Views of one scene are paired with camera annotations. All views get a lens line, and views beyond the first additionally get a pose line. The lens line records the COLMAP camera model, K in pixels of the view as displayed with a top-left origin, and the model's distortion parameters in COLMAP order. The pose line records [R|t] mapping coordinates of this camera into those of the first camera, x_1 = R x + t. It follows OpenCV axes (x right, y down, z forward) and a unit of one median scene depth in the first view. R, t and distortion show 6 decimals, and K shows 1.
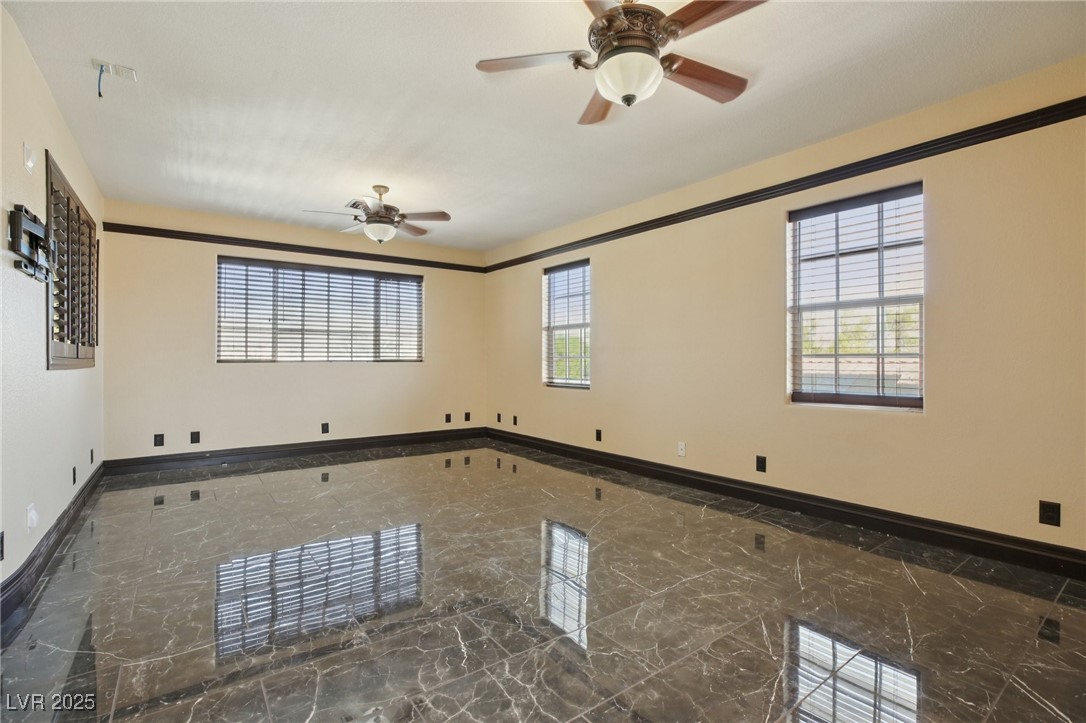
lens RADIAL K [[505.8, 0, 543.8], [0, 505.8, 356.7], [0, 0, 1]] dist [-0.005182, 0.000132]
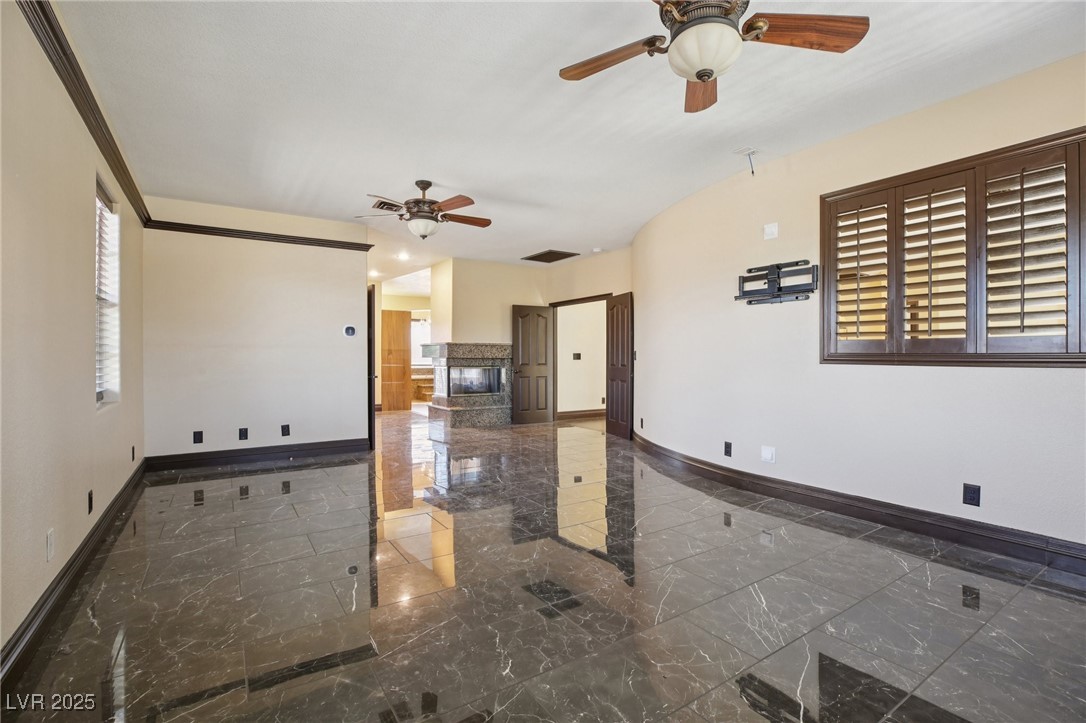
lens RADIAL K [[505.8, 0, 533.9], [0, 505.8, 360.0], [0, 0, 1]] dist [-0.005182, 0.000132]
pose [[-0.999323, -0.002882, 0.036673, -0.219526], [-0.002911, 0.999996, -0.000726, 0.008955], [-0.036670, -0.000832, -0.999327, 1.671656]]
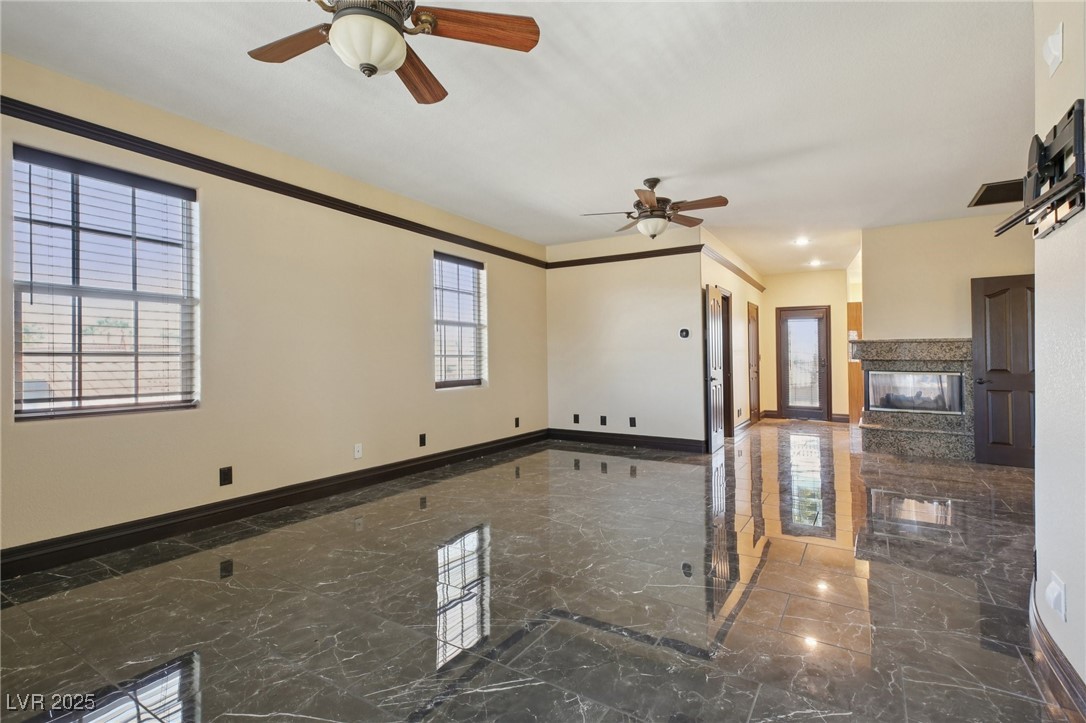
lens RADIAL K [[520.9, 0, 549.0], [0, 520.9, 359.5], [0, 0, 1]] dist [-0.000626, 0.001322]
pose [[-0.370497, -0.002800, 0.928830, -0.906855], [-0.006526, 0.999979, 0.000411, 0.005404], [-0.928811, -0.005910, -0.370507, 1.187425]]
